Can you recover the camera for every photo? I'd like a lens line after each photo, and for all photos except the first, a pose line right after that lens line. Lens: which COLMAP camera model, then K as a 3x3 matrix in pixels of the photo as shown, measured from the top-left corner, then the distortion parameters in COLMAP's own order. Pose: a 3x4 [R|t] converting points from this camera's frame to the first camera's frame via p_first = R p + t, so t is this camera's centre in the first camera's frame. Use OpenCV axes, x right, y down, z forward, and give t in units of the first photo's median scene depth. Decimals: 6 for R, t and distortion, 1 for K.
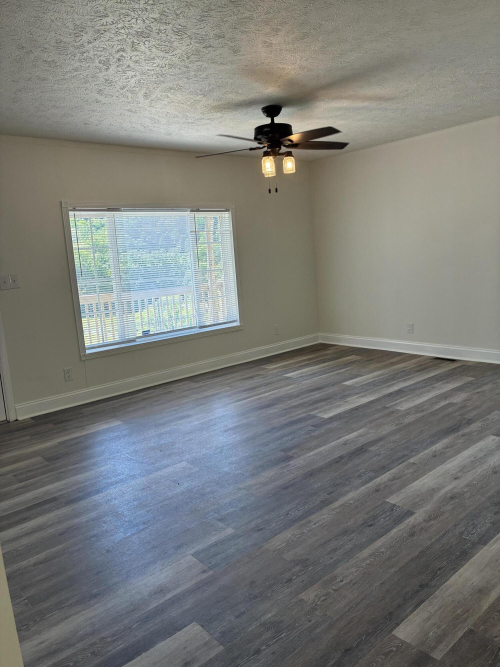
lens RADIAL K [[502.1, 0, 246.5], [0, 502.1, 324.8], [0, 0, 1]] dist [0.031754, -0.070027]
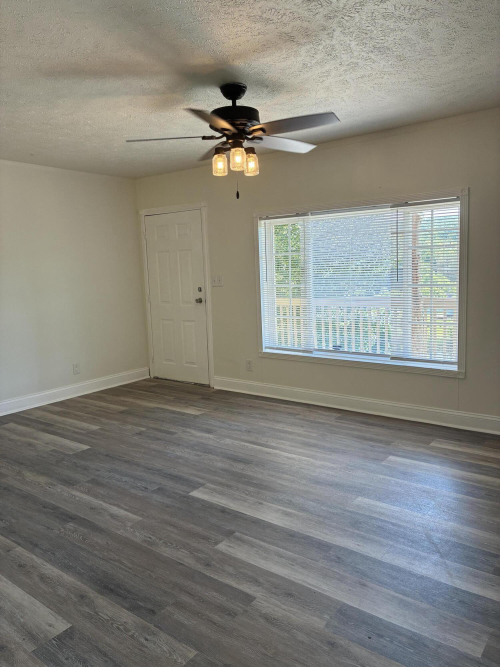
lens RADIAL K [[502.1, 0, 246.5], [0, 502.1, 324.8], [0, 0, 1]] dist [0.031754, -0.070027]
pose [[0.214859, 0.174359, -0.960955, 0.859034], [-0.126163, 0.980646, 0.149723, -0.191639], [0.968462, 0.089068, 0.232698, 0.871646]]
